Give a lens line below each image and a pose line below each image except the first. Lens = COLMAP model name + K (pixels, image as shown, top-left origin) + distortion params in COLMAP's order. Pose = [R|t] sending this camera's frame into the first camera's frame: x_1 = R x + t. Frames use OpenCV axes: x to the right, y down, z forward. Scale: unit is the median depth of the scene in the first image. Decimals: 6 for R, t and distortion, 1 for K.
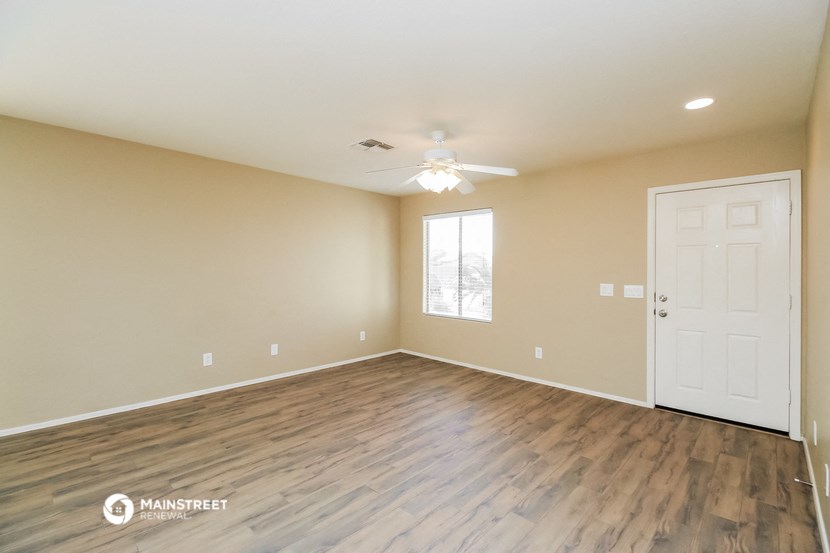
lens RADIAL K [[379.9, 0, 404.6], [0, 379.9, 268.6], [0, 0, 1]] dist [0.003153, 0.000130]
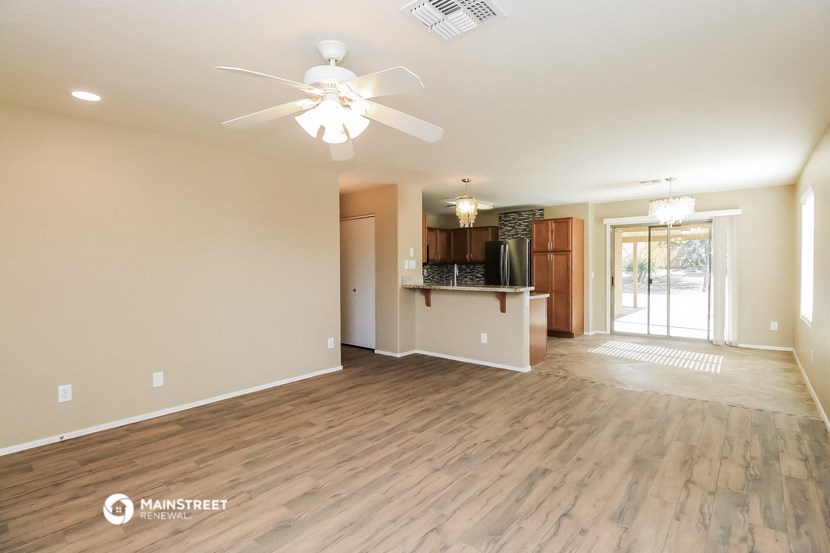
lens RADIAL K [[403.8, 0, 405.1], [0, 403.8, 274.0], [0, 0, 1]] dist [-0.009311, -0.000116]
pose [[-0.998445, -0.000245, -0.055744, 0.011627], [-0.001112, 0.999879, 0.015521, 0.007953], [0.055733, 0.015559, -0.998324, 1.826635]]
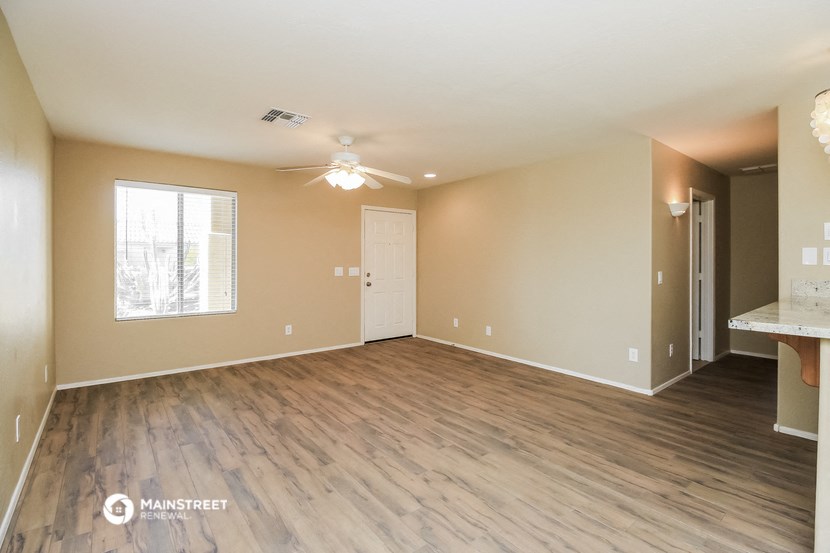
lens RADIAL K [[394.1, 0, 426.4], [0, 394.1, 258.7], [0, 0, 1]] dist [-0.002402, -0.000368]
pose [[0.122073, -0.006405, 0.992500, -1.149910], [-0.004621, 0.999965, 0.007021, -0.004066], [-0.992510, -0.005444, 0.122039, 0.669718]]
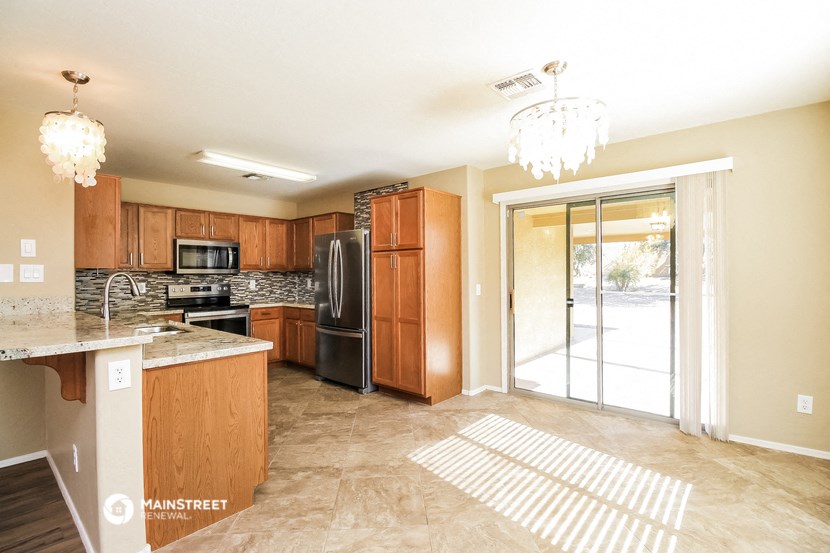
lens RADIAL K [[385.5, 0, 415.0], [0, 385.5, 276.5], [0, 0, 1]] dist [-0.001671, -0.000553]
pose [[-0.998635, -0.000523, -0.052235, -0.980225], [-0.000707, 0.999994, 0.003492, -0.004825], [0.052233, 0.003524, -0.998629, 0.786594]]
